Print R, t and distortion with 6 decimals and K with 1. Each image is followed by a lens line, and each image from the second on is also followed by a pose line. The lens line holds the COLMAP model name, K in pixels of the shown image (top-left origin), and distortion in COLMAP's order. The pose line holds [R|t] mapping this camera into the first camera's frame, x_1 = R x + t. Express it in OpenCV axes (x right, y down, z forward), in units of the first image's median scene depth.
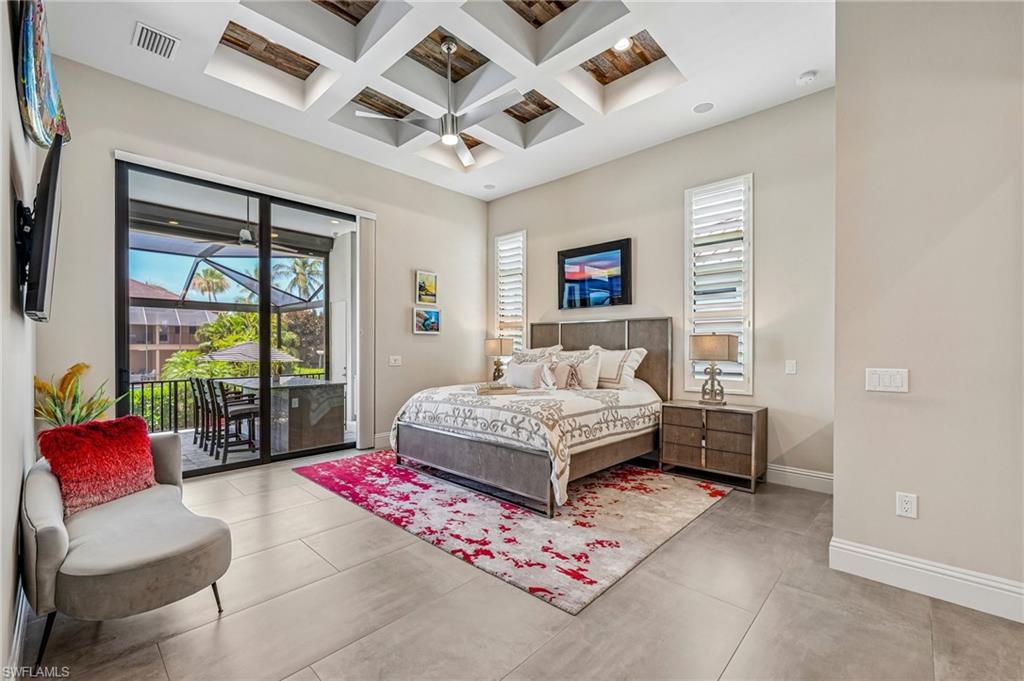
lens RADIAL K [[426.4, 0, 517.4], [0, 426.4, 347.6], [0, 0, 1]] dist [0.004513, -0.001325]
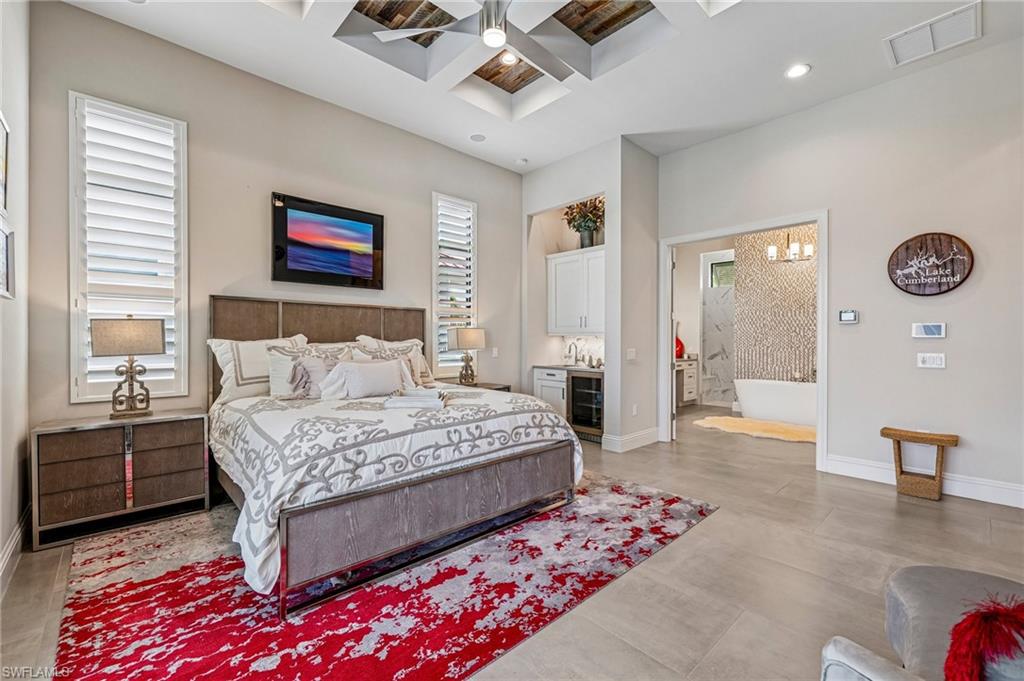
lens RADIAL K [[426.4, 0, 516.8], [0, 426.4, 340.3], [0, 0, 1]] dist [0.004513, -0.001325]
pose [[0.071371, -0.001189, 0.997449, -0.814653], [-0.001251, 0.999998, 0.001281, 0.002388], [-0.997449, -0.001339, 0.071369, 0.885392]]
